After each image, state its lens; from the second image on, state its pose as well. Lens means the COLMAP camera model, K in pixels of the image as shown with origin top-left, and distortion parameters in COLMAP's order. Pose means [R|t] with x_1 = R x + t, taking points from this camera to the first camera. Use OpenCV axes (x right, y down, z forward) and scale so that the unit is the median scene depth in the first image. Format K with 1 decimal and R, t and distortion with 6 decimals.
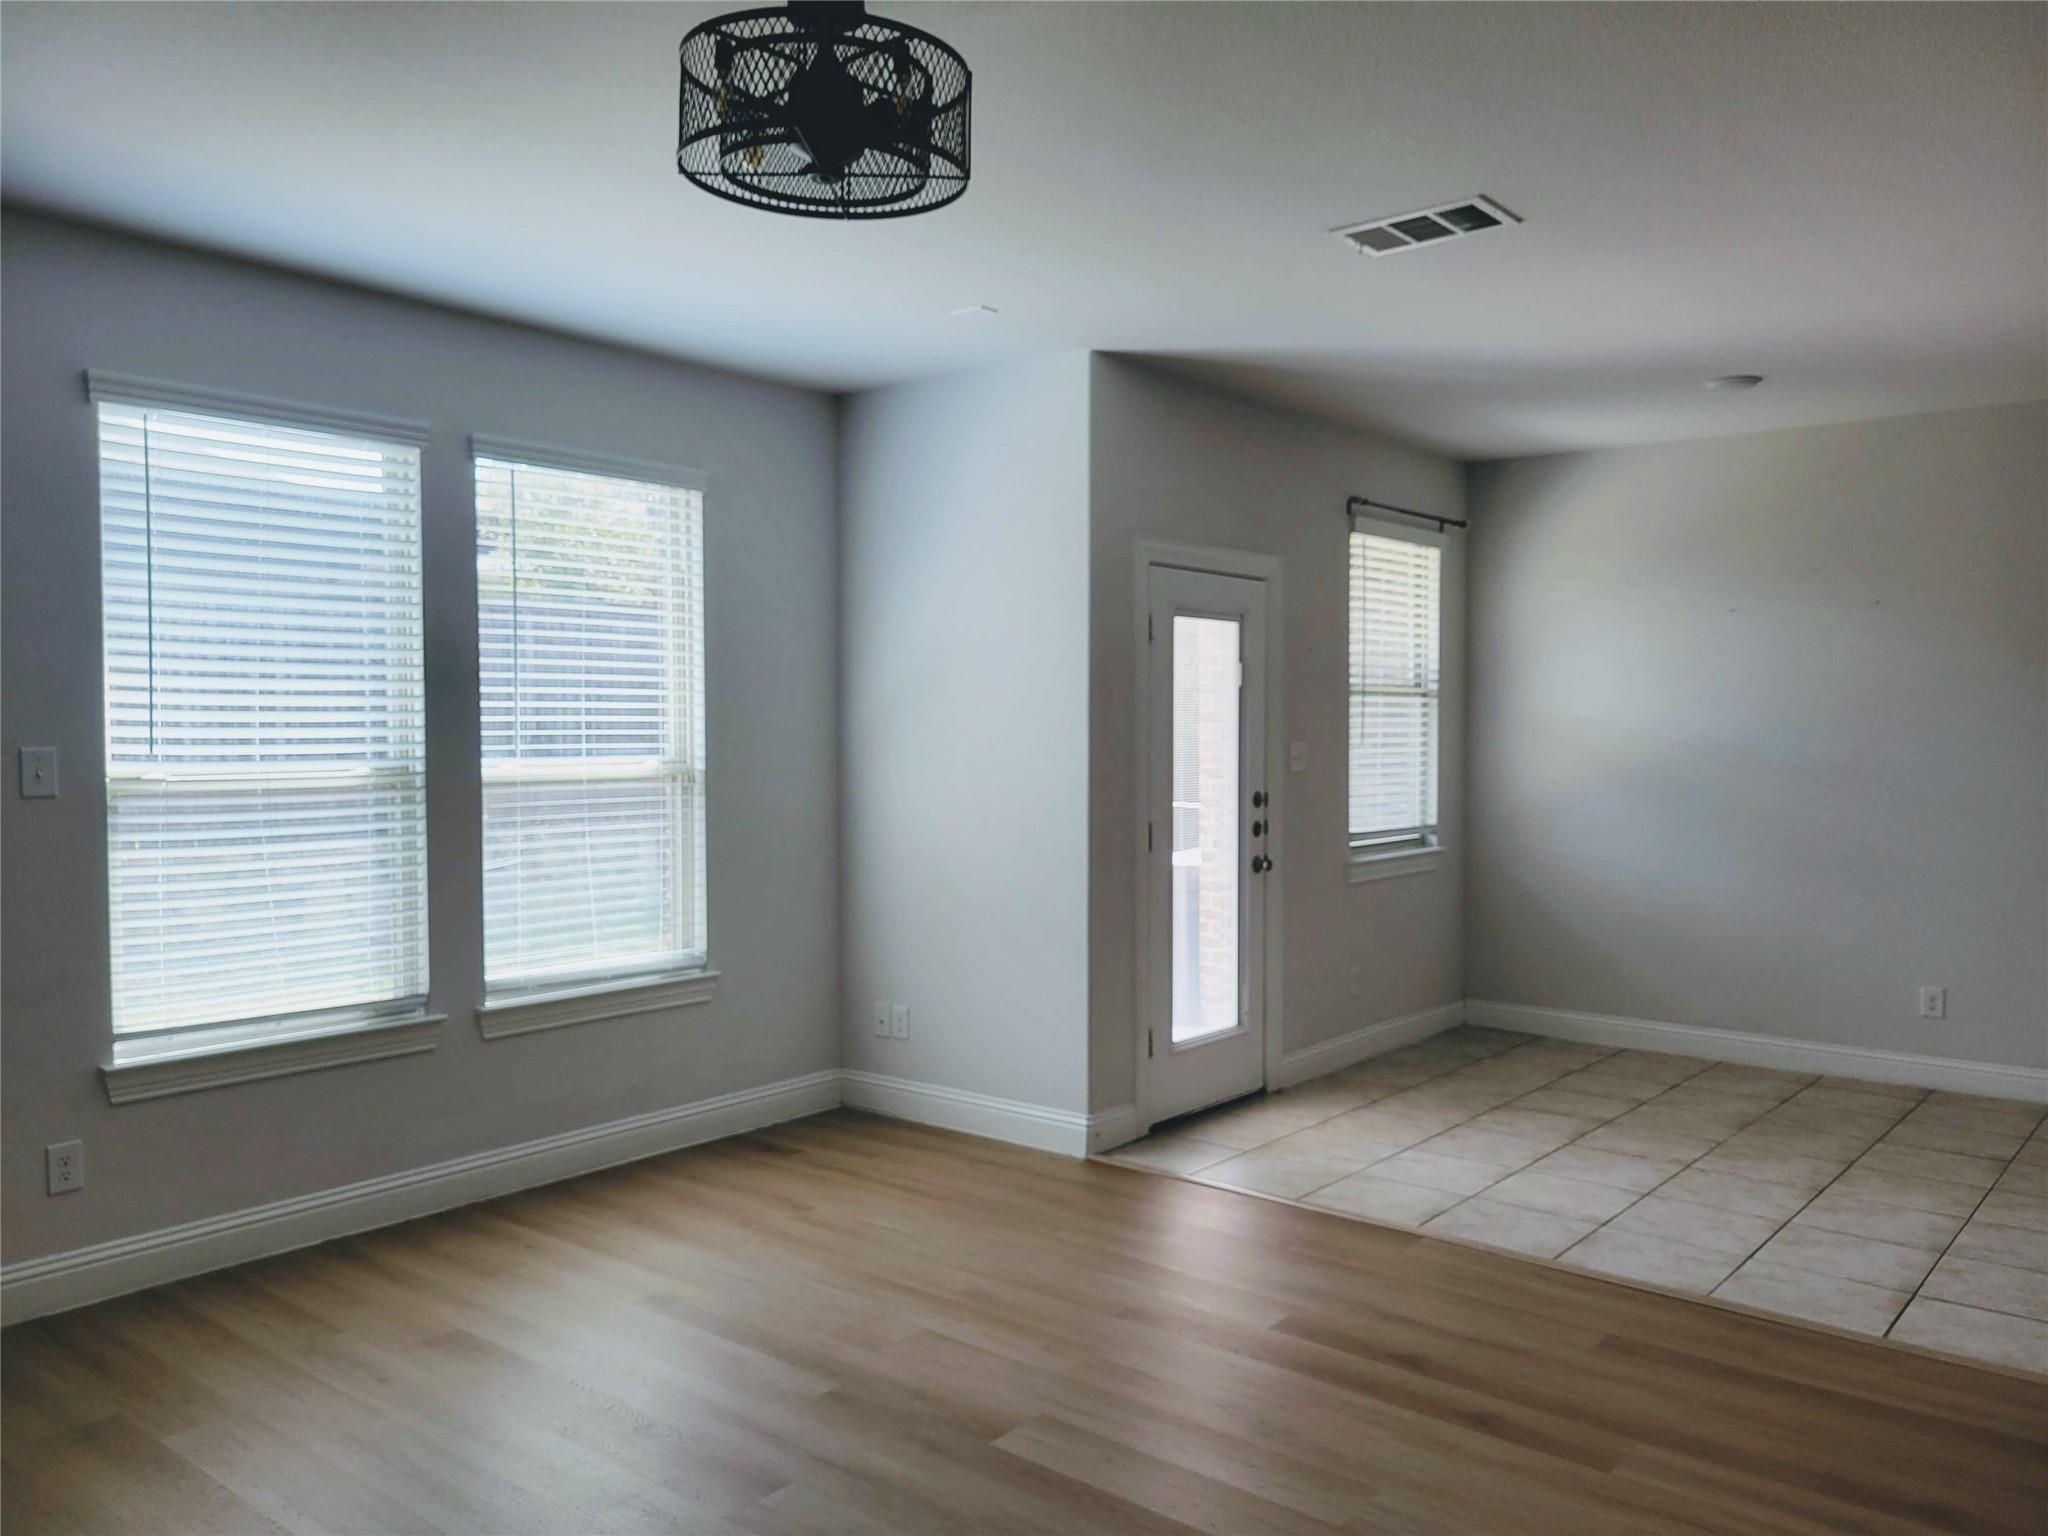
lens RADIAL K [[1525.9, 0, 1024.0], [0, 1525.9, 768.0], [0, 0, 1]] dist [-0.003355, 0.000195]
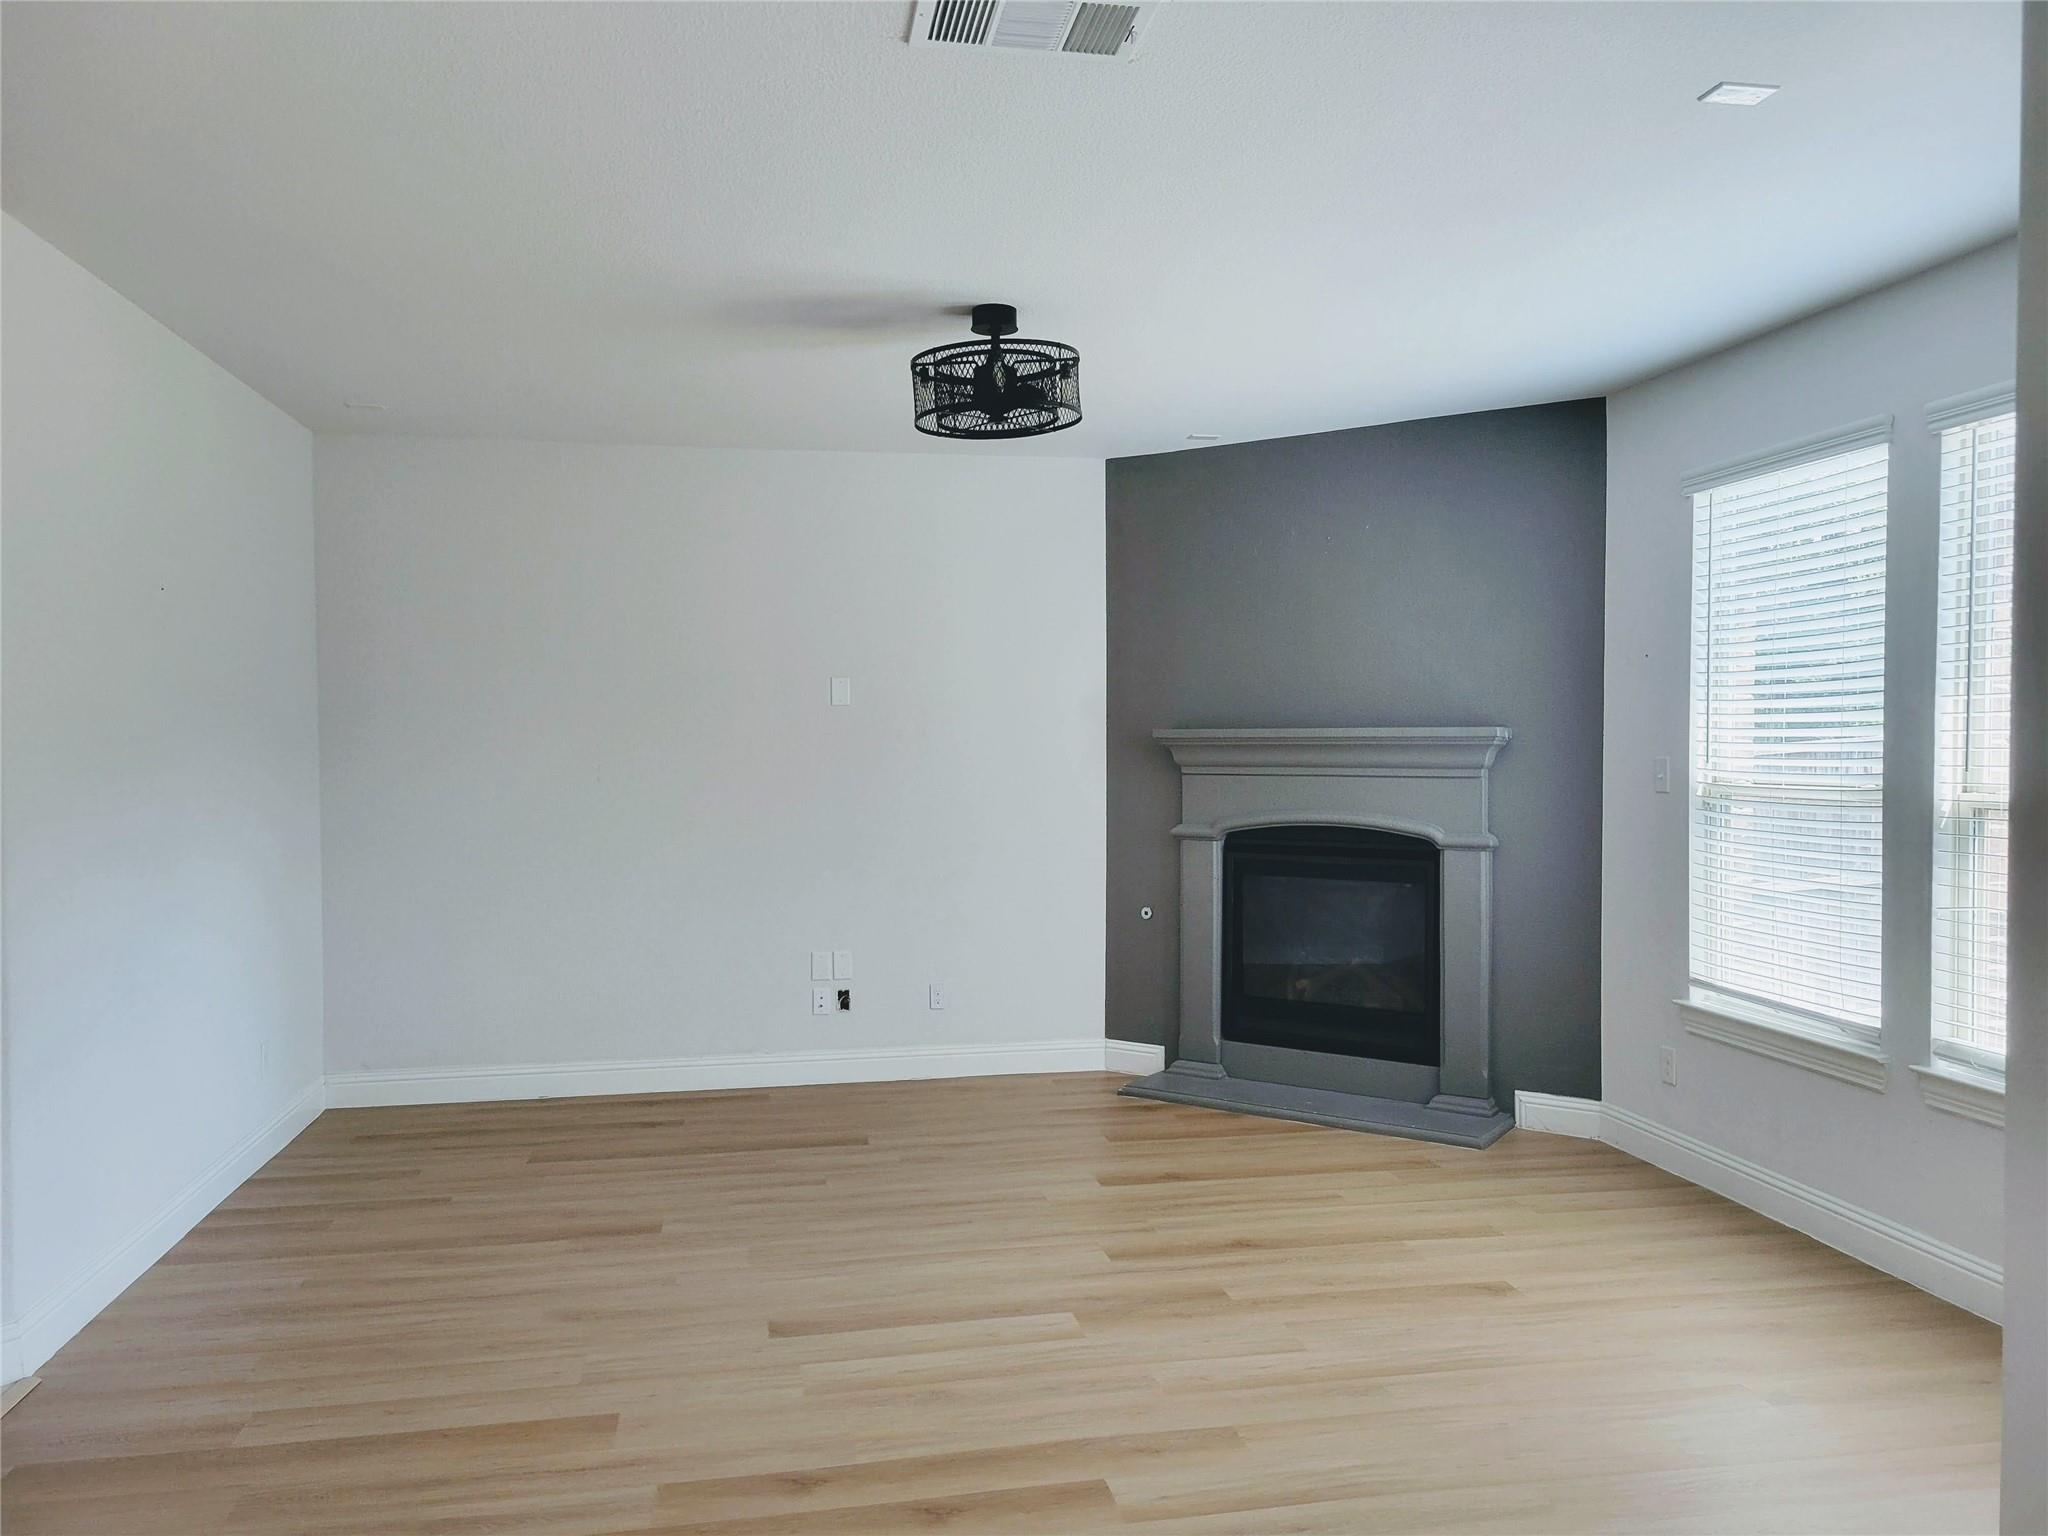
lens RADIAL K [[1477.1, 0, 1024.0], [0, 1477.1, 768.0], [0, 0, 1]] dist [0.035271, -0.002874]
pose [[-0.629661, 0.021294, -0.776578, 0.662953], [-0.012255, 0.999228, 0.037335, -0.040496], [0.776773, 0.033025, -0.628914, 1.199772]]
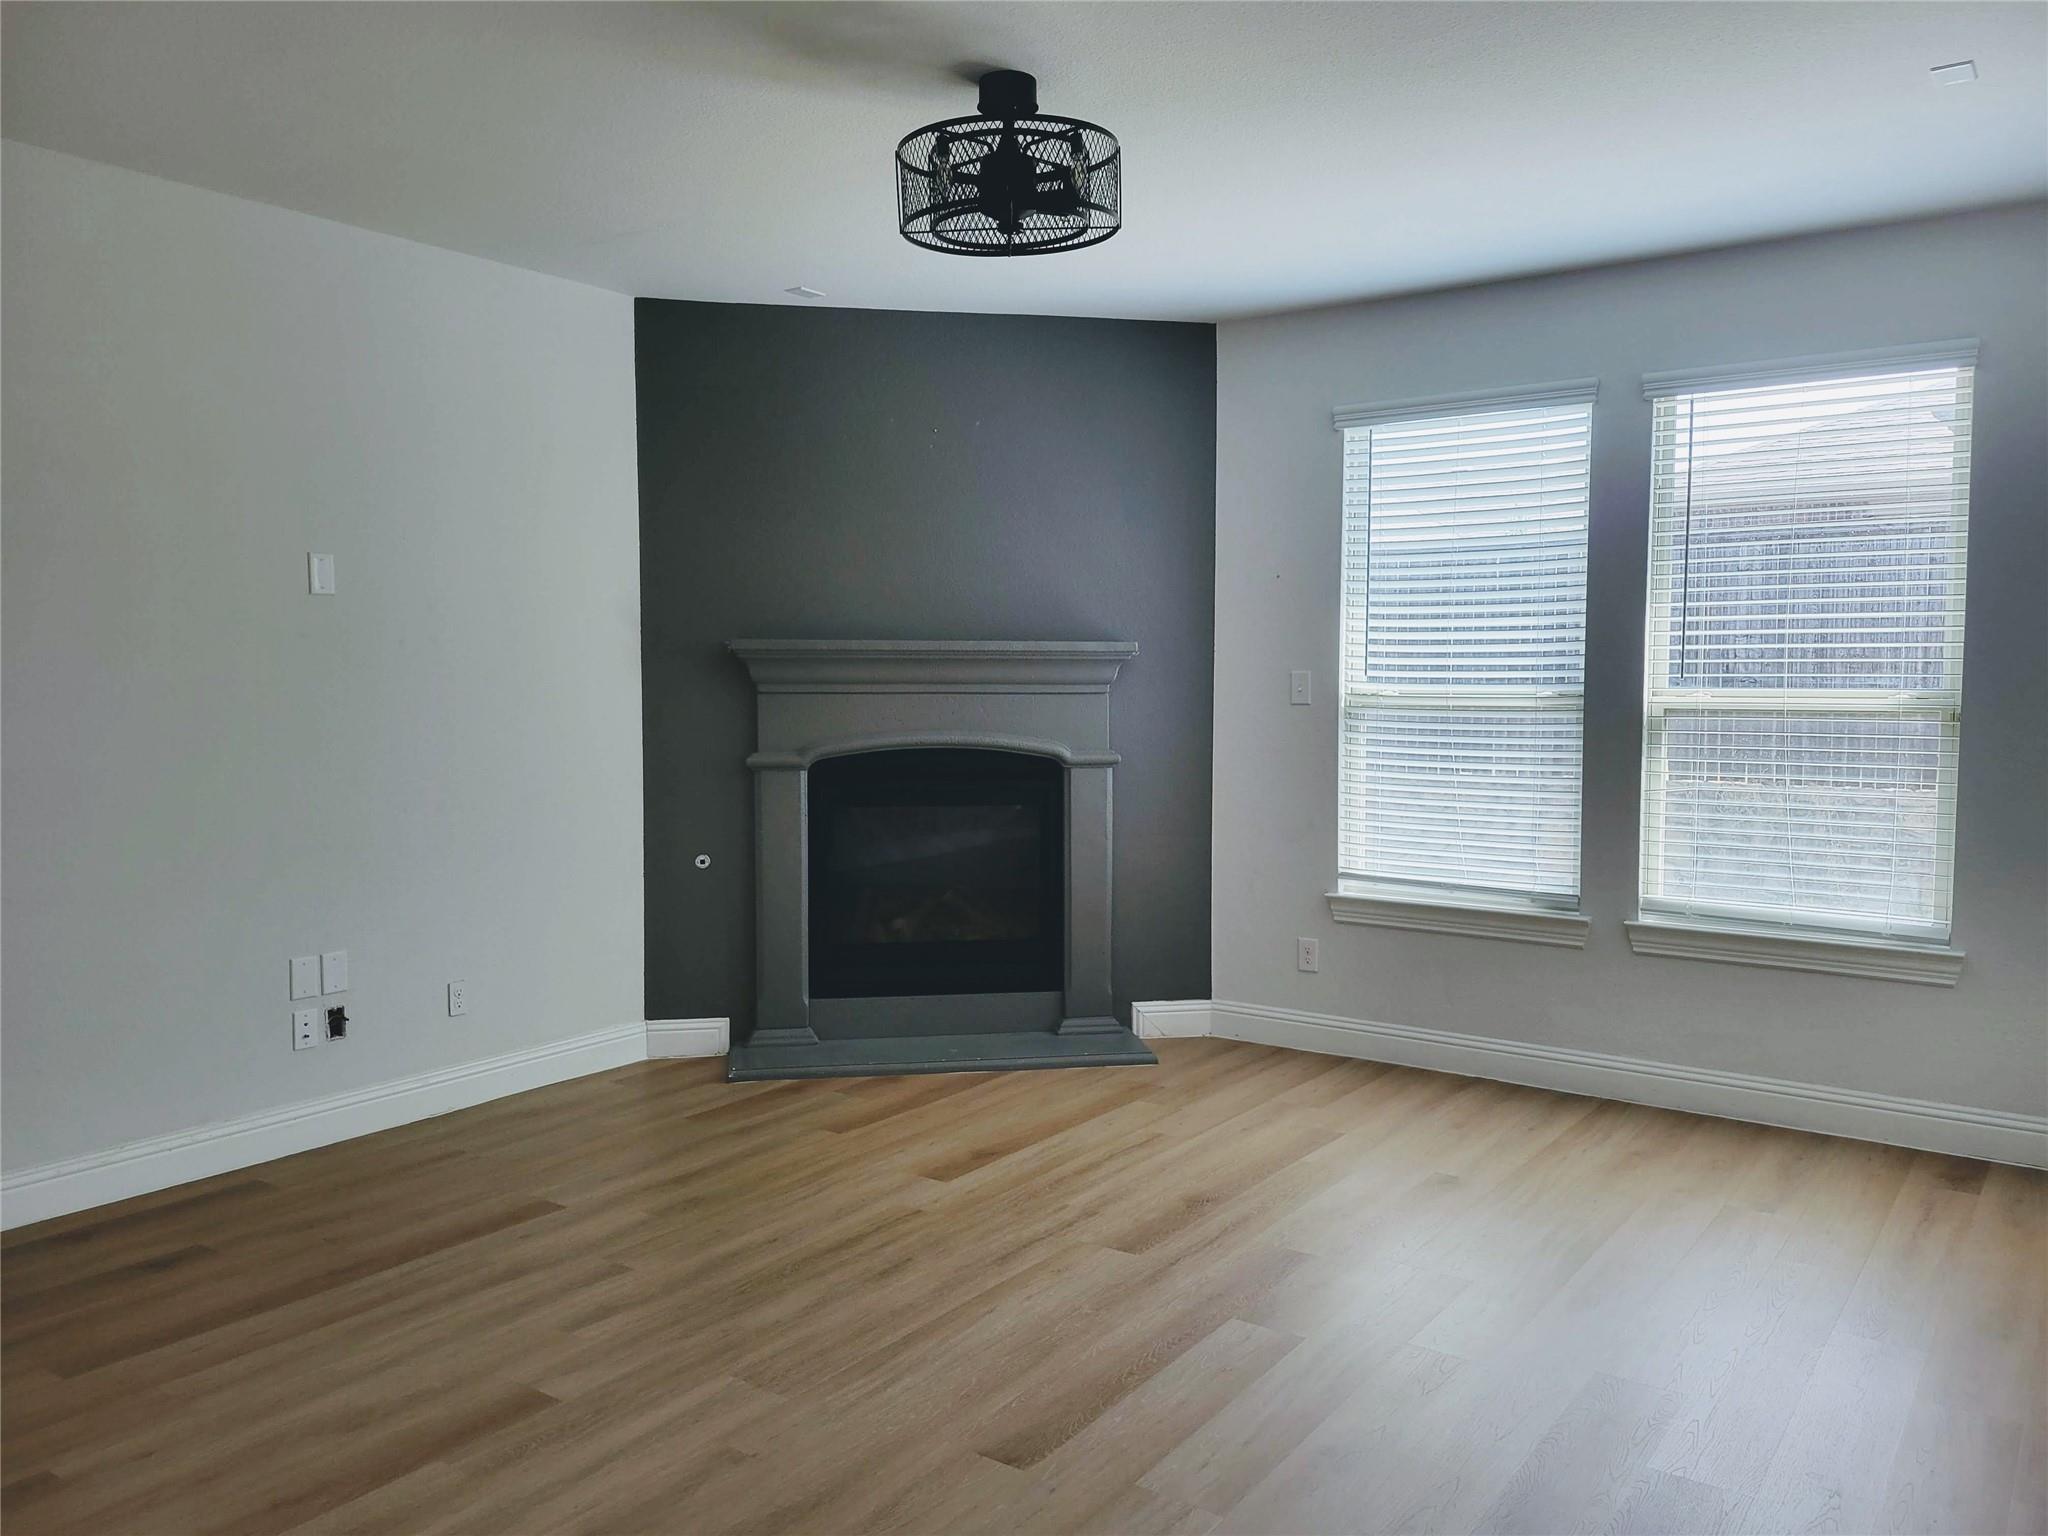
lens RADIAL K [[1510.0, 0, 999.1], [0, 1510.0, 744.0], [0, 0, 1]] dist [0.042796, -0.001335]
pose [[0.066781, 0.050610, -0.996483, 0.701893], [-0.025640, 0.998470, 0.048992, -0.006342], [0.997438, 0.022278, 0.067977, 0.516448]]
